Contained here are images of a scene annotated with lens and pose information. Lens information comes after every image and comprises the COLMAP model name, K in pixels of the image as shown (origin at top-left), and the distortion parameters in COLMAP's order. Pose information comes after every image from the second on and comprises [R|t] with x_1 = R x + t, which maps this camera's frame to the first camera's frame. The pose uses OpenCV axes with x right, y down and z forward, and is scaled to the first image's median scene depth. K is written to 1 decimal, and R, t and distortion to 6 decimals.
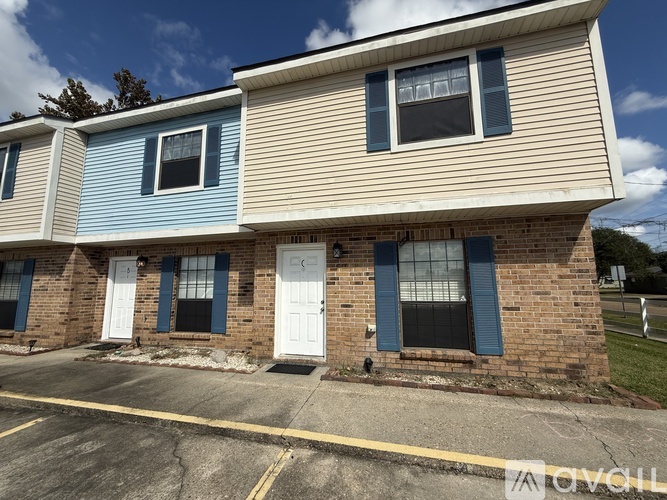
lens RADIAL K [[266.4, 0, 336.2], [0, 266.4, 247.0], [0, 0, 1]] dist [0.002372, -0.000140]
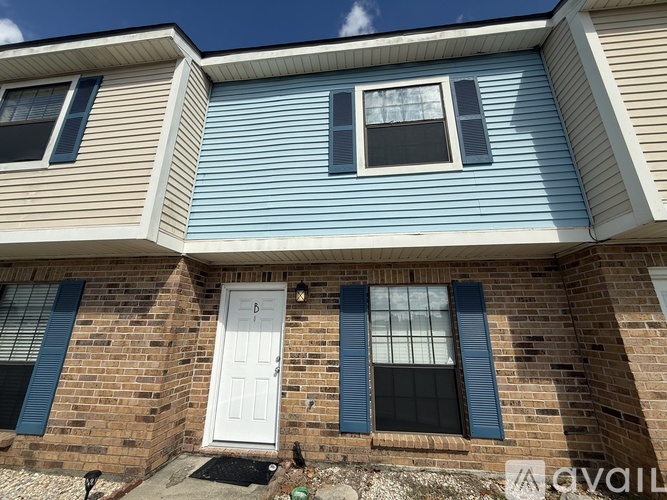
lens RADIAL K [[266.4, 0, 332.3], [0, 266.4, 247.9], [0, 0, 1]] dist [0.002372, -0.000140]
pose [[0.991540, 0.053995, 0.118039, -0.753766], [-0.035111, 0.987043, -0.156565, 0.048845], [-0.124963, 0.151096, 0.980589, 0.440238]]
